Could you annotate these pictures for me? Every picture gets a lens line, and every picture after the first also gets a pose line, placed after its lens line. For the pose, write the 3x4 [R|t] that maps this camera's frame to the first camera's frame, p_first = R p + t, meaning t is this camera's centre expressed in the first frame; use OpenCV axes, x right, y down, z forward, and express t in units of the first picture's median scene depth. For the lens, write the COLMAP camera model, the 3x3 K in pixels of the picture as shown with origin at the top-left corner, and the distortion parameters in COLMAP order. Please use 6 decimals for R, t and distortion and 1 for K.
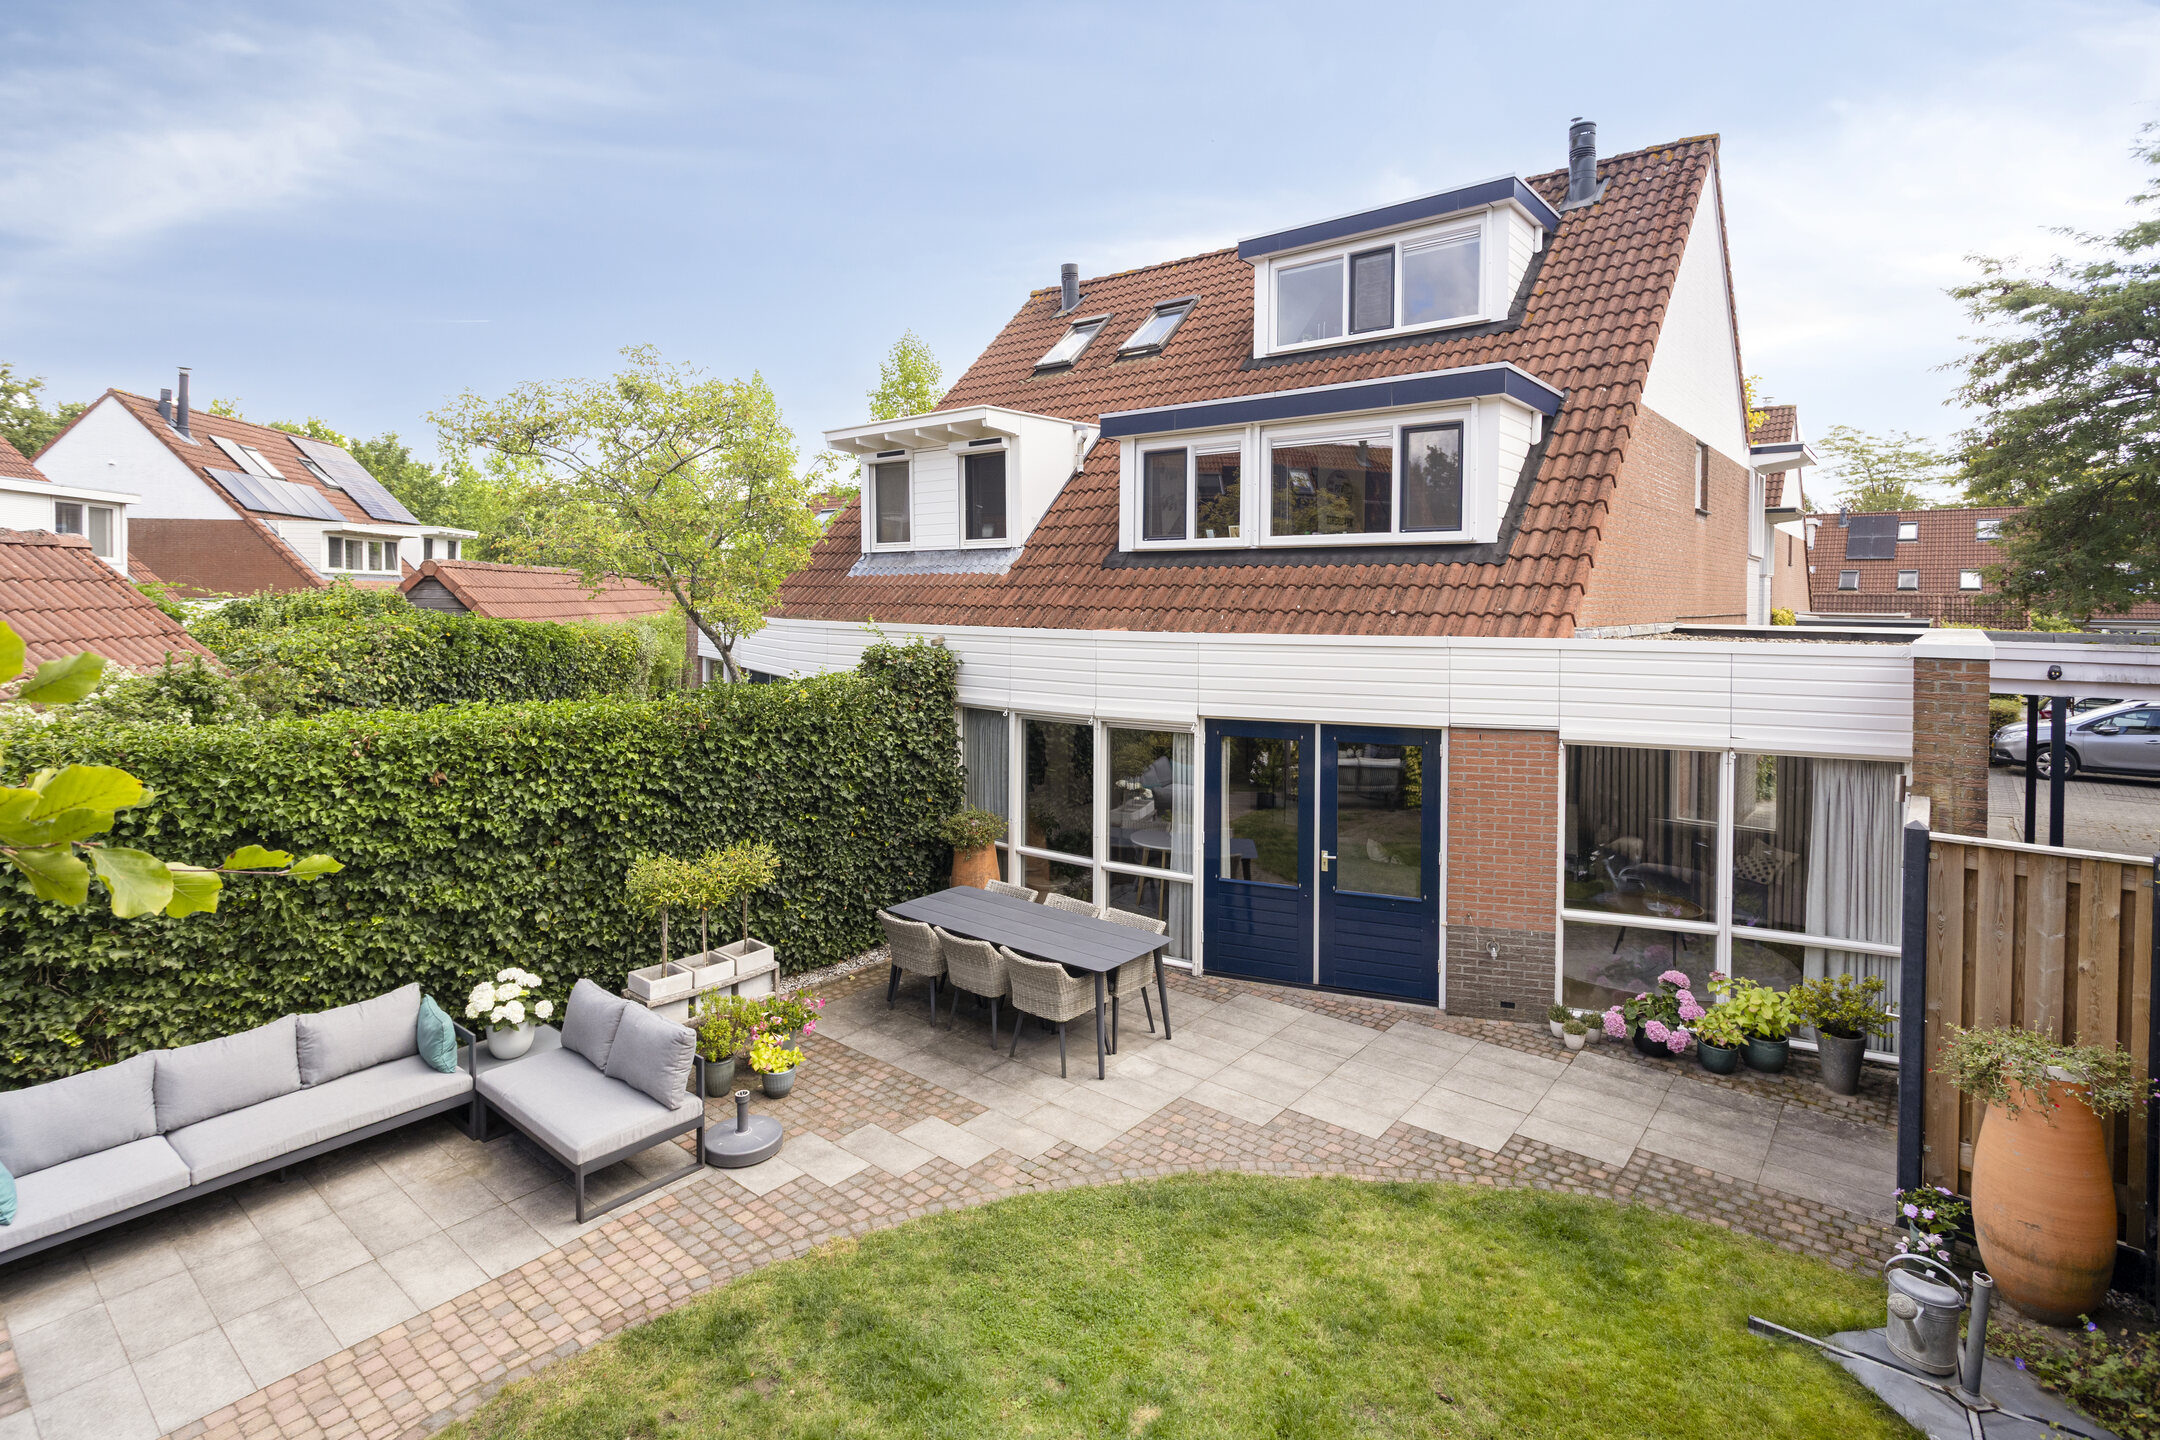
lens RADIAL K [[1066.7, 0, 1076.3], [0, 1066.7, 627.8], [0, 0, 1]] dist [0.003137, -0.000455]
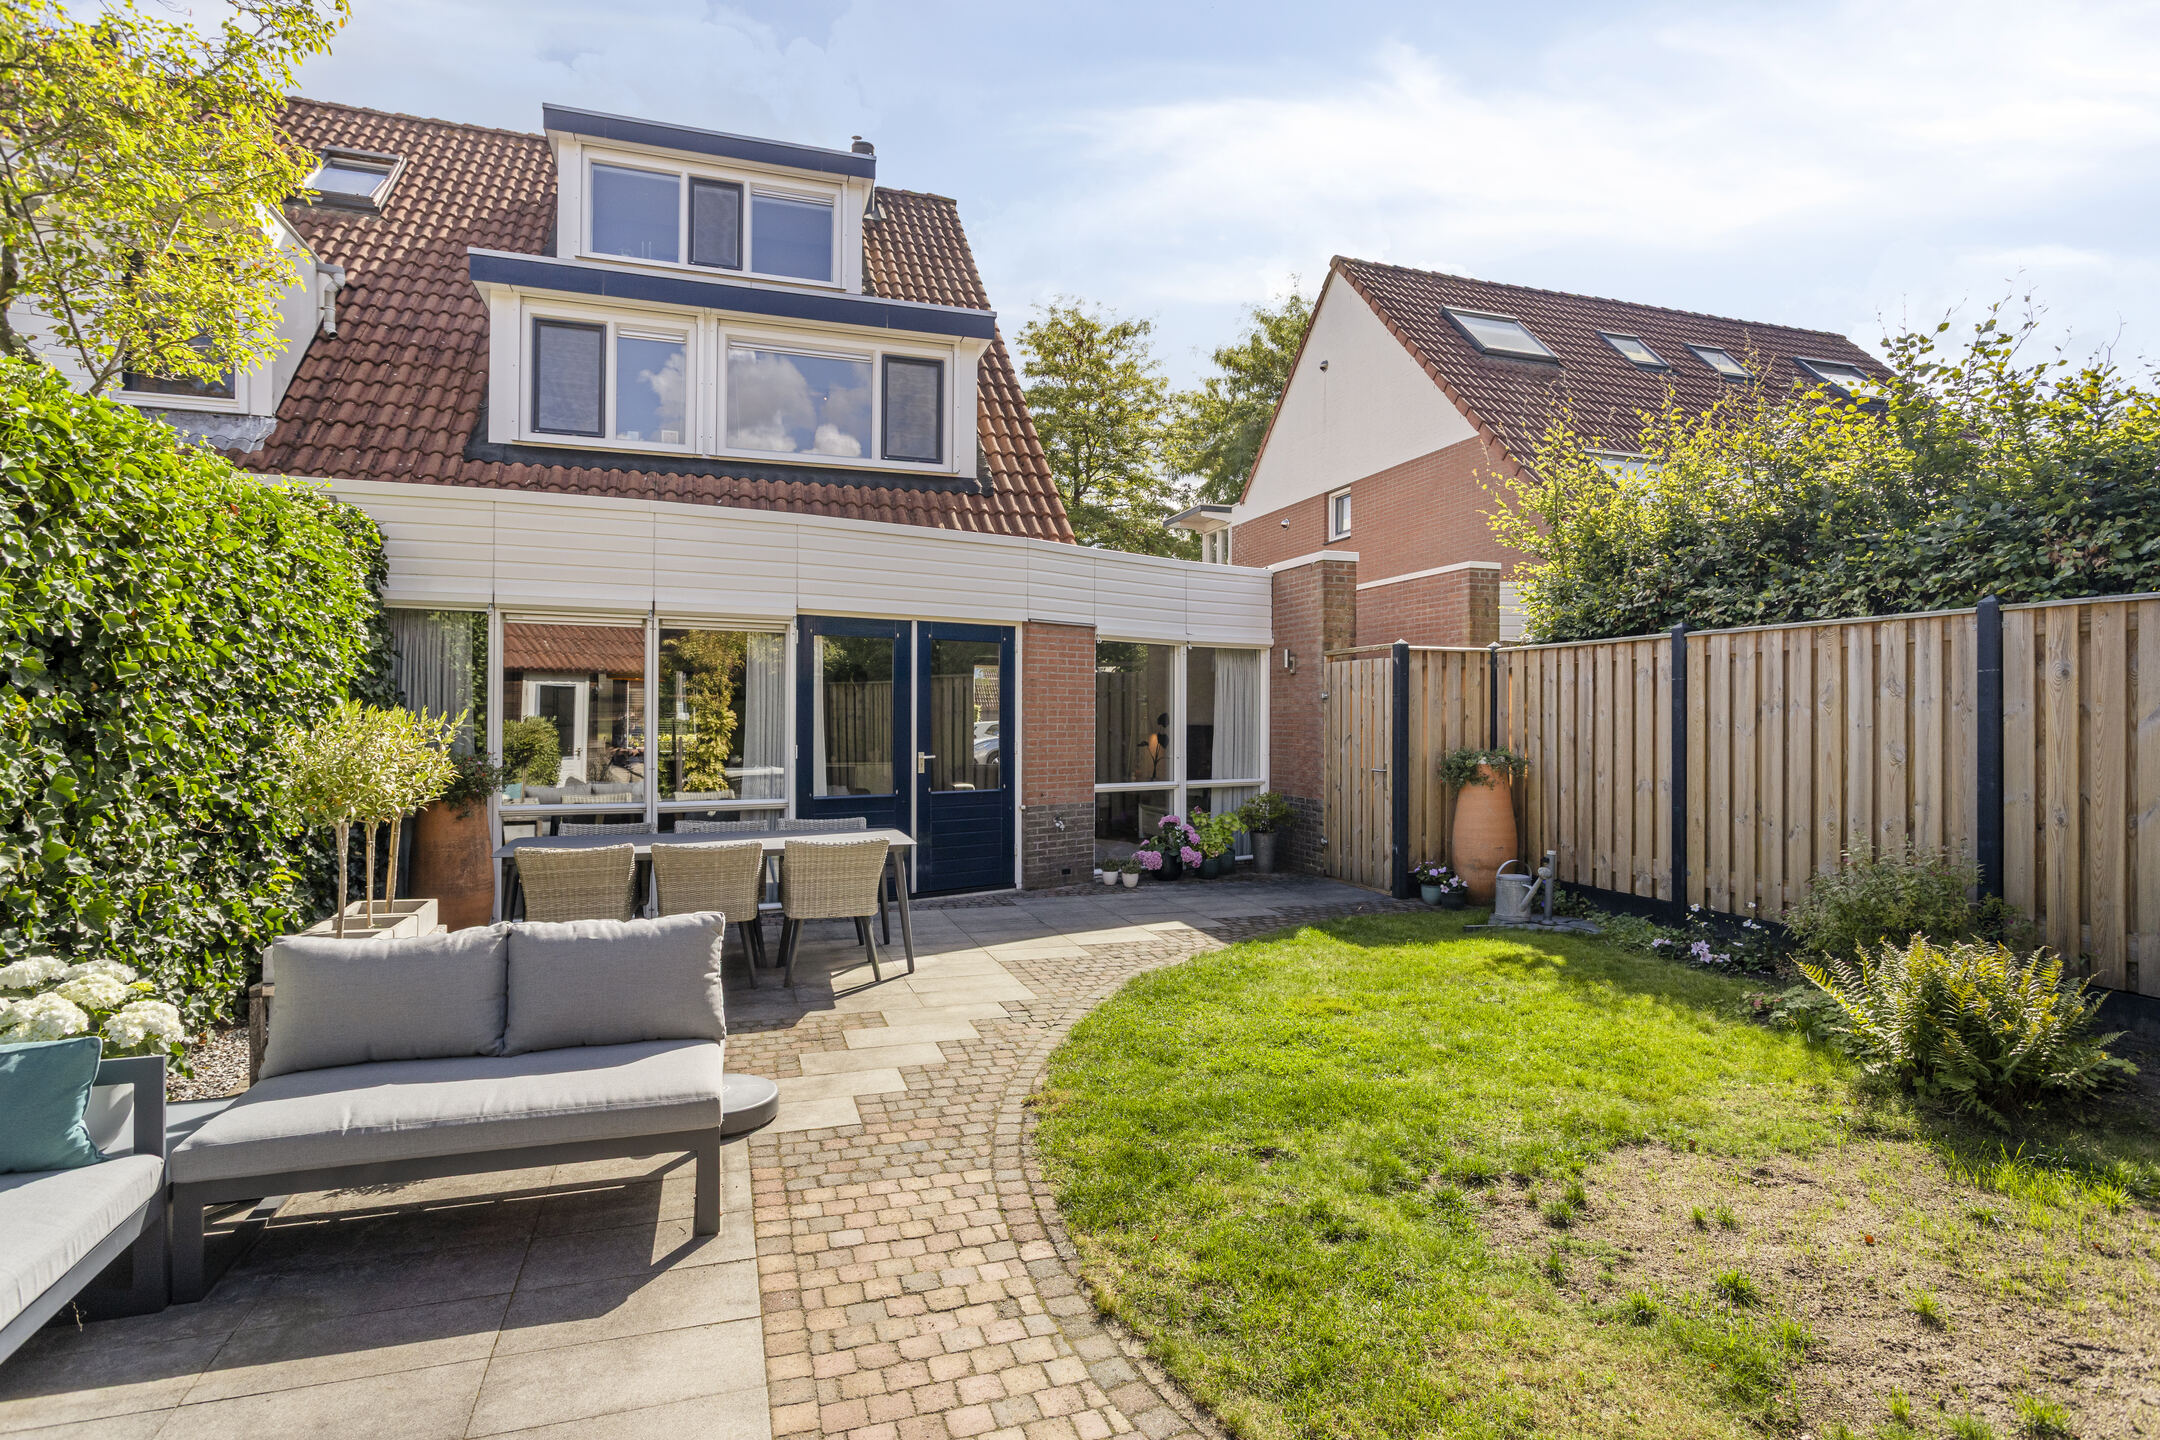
lens RADIAL K [[1116.8, 0, 1080.0], [0, 1116.8, 720.0], [0, 0, 1]] dist [-0.000115, 0.000009]
pose [[0.525491, -0.004383, 0.850788, -0.581859], [0.026395, 0.999589, -0.011154, 0.203899], [-0.850390, 0.028317, 0.525391, 0.356063]]
